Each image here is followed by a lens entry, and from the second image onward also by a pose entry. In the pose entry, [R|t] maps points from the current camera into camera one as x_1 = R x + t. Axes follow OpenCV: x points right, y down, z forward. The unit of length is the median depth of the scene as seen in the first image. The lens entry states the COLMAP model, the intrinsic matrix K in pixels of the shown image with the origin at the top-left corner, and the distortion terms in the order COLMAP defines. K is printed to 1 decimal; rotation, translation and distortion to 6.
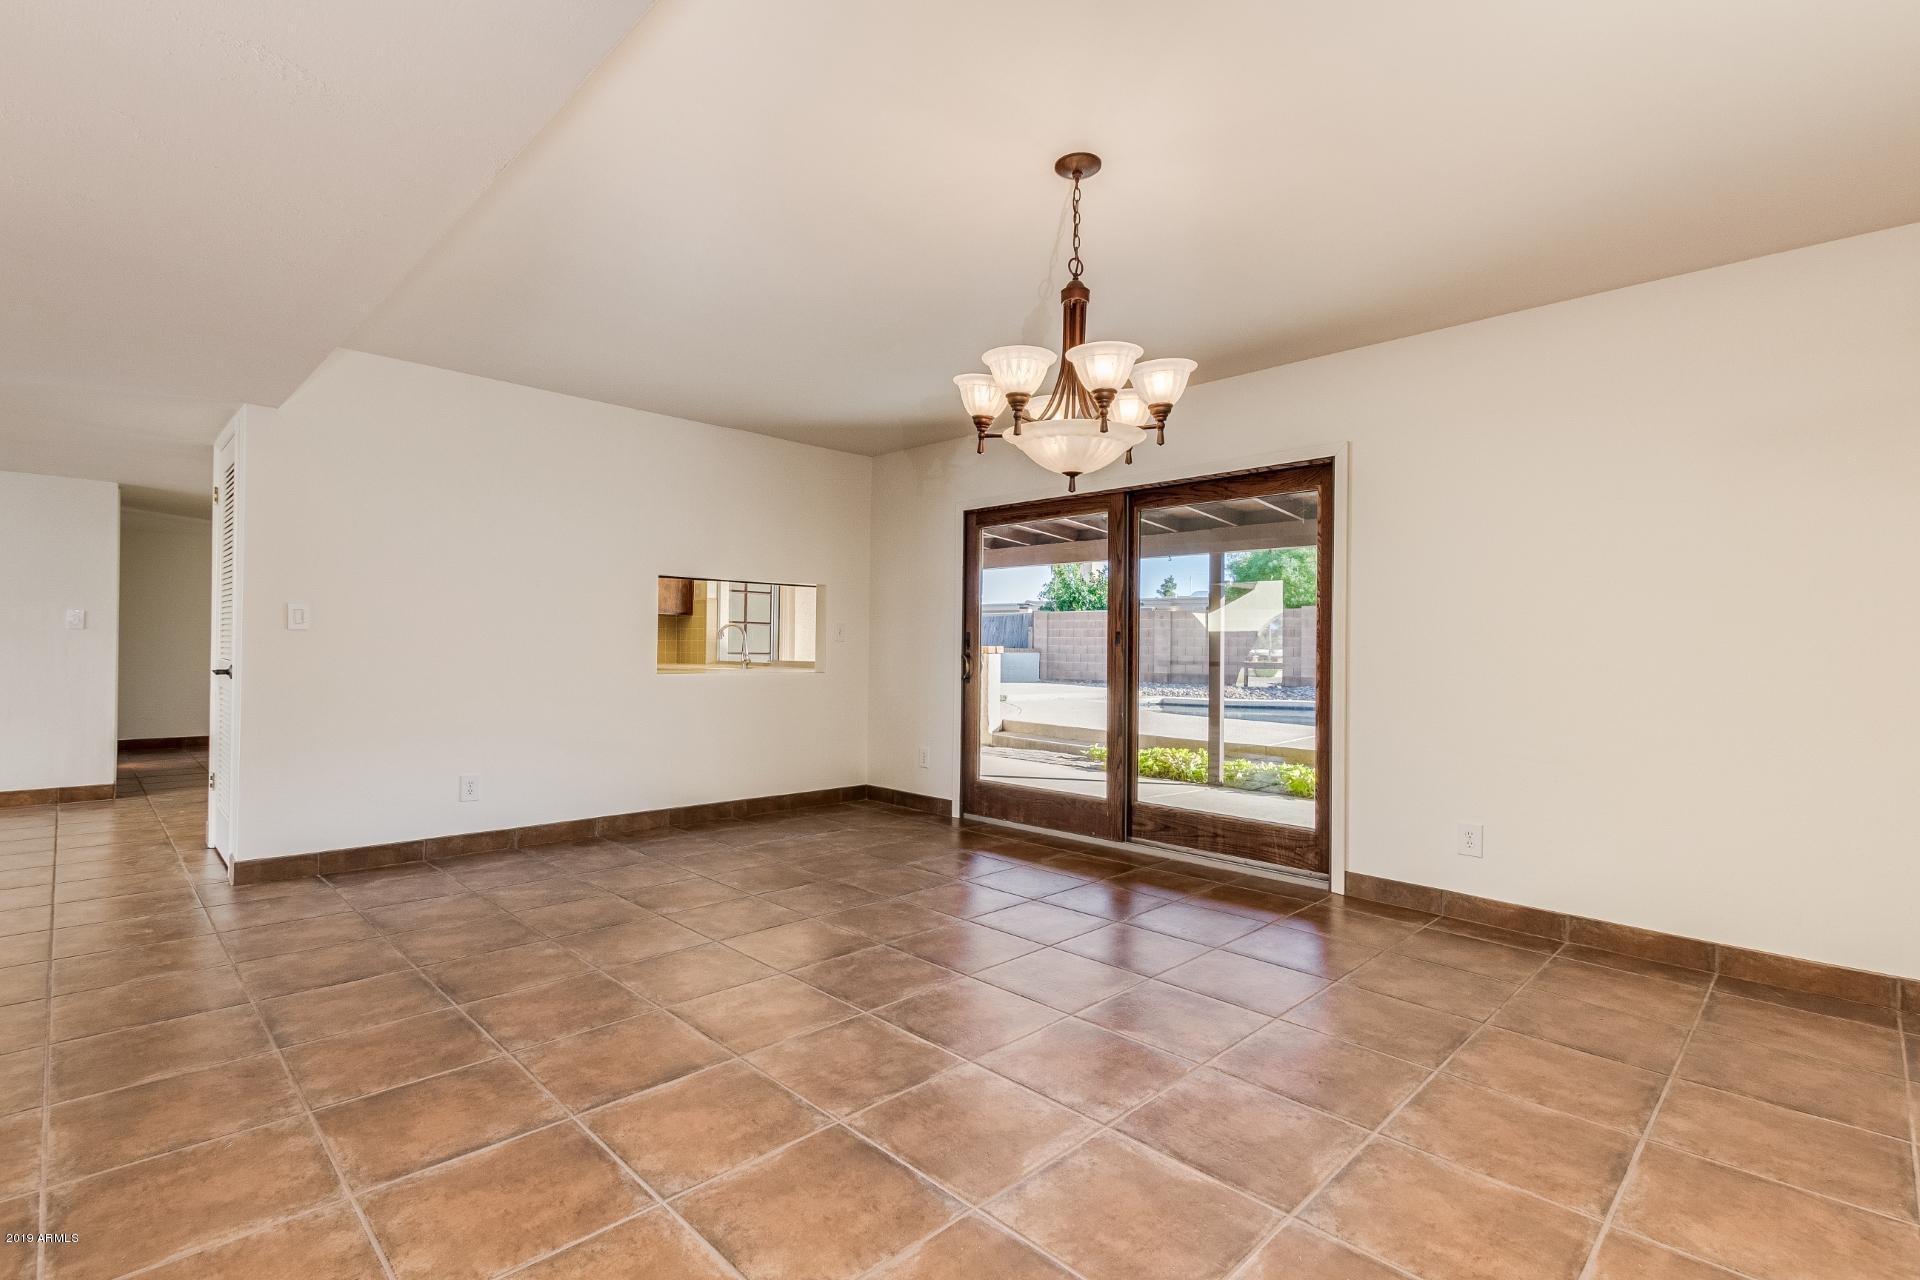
lens RADIAL K [[897.3, 0, 949.1], [0, 897.3, 643.0], [0, 0, 1]] dist [0.006970, 0.000071]
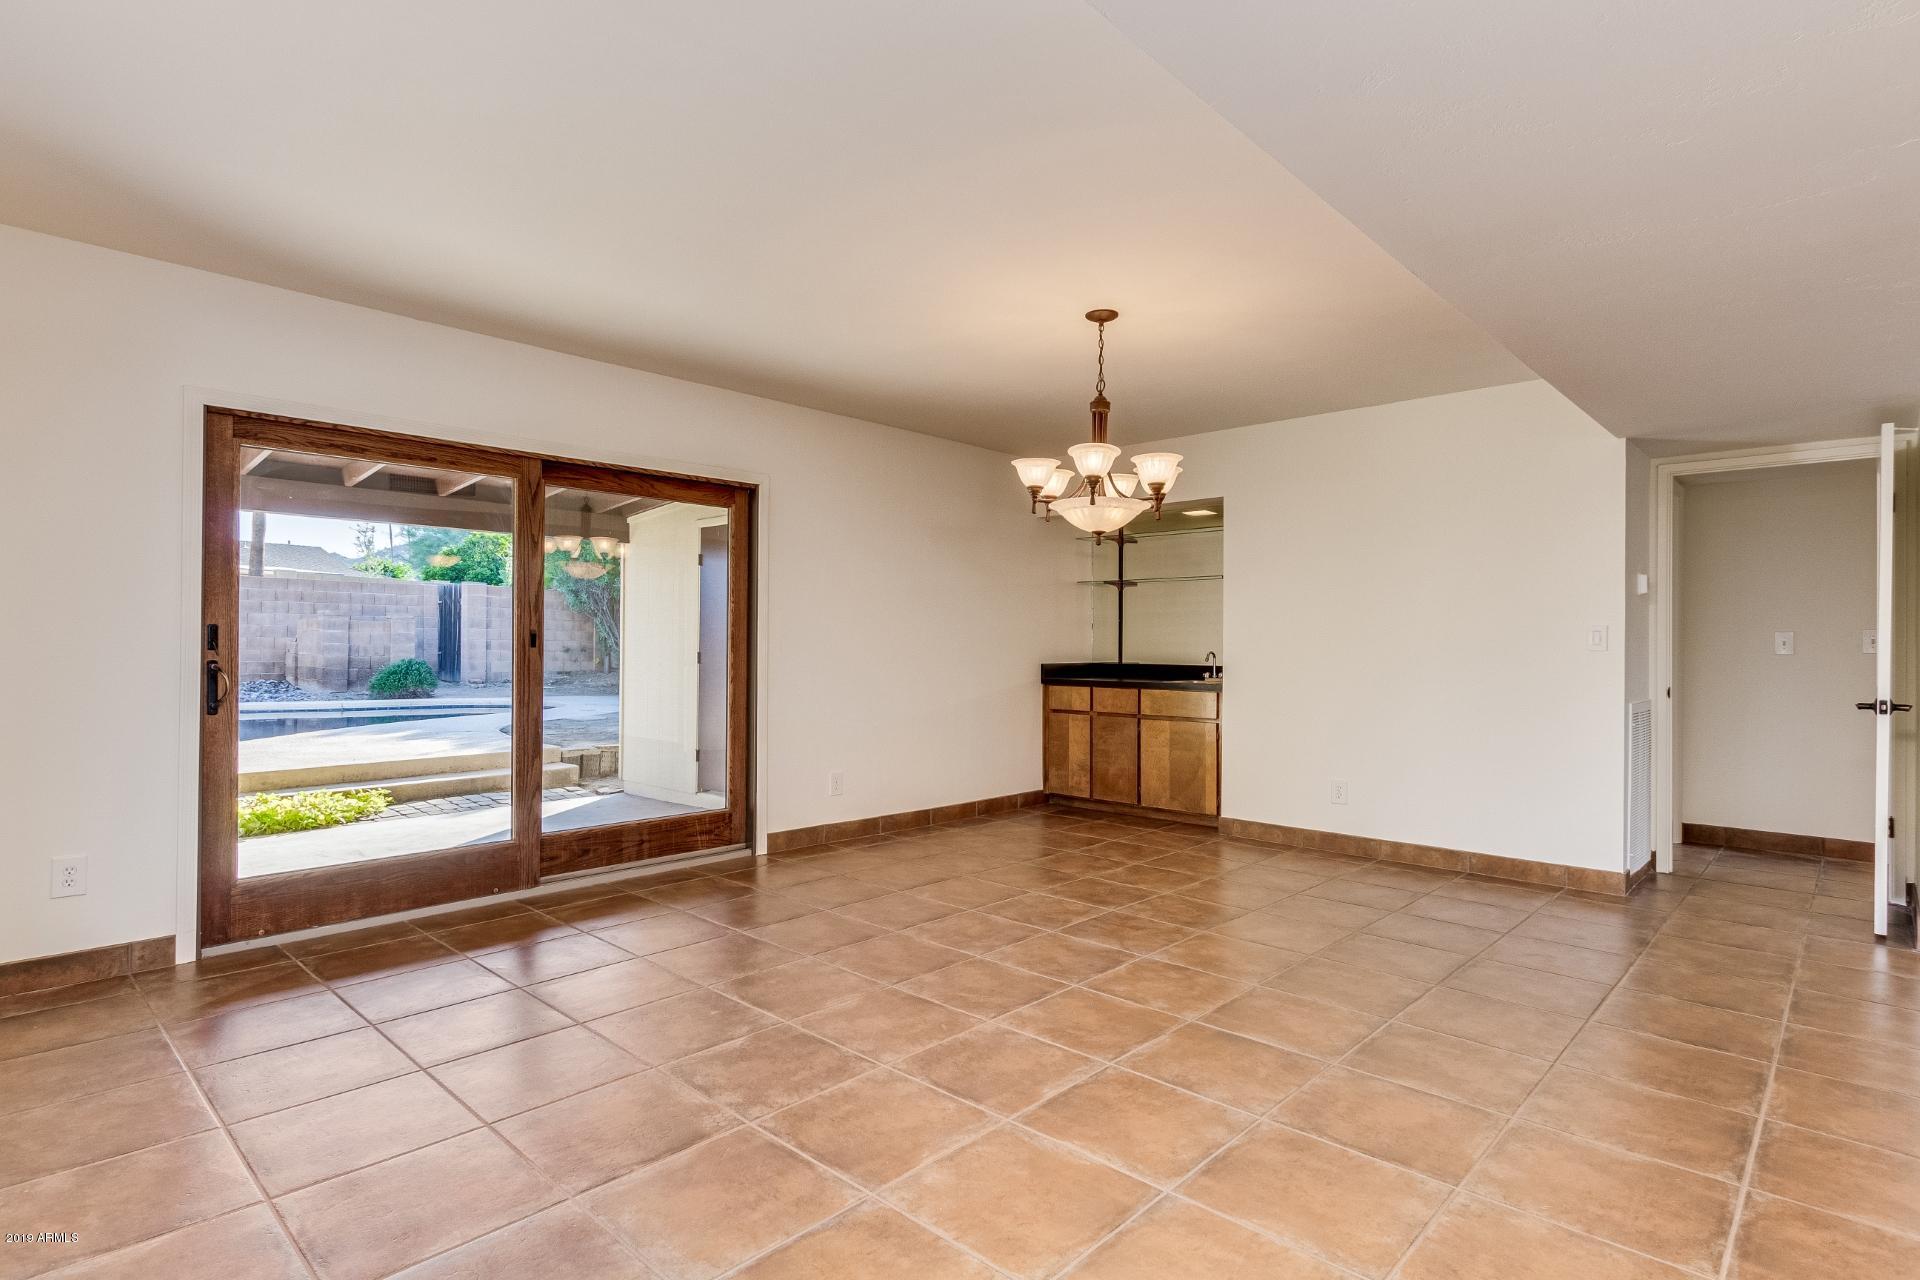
lens RADIAL K [[961.4, 0, 960.0], [0, 961.4, 640.0], [0, 0, 1]] dist [0.002503, 0.001499]
pose [[-0.037967, -0.006711, 0.999256, -1.041247], [-0.010899, 0.999921, 0.006301, -0.019190], [-0.999220, -0.010651, -0.038037, 0.971867]]
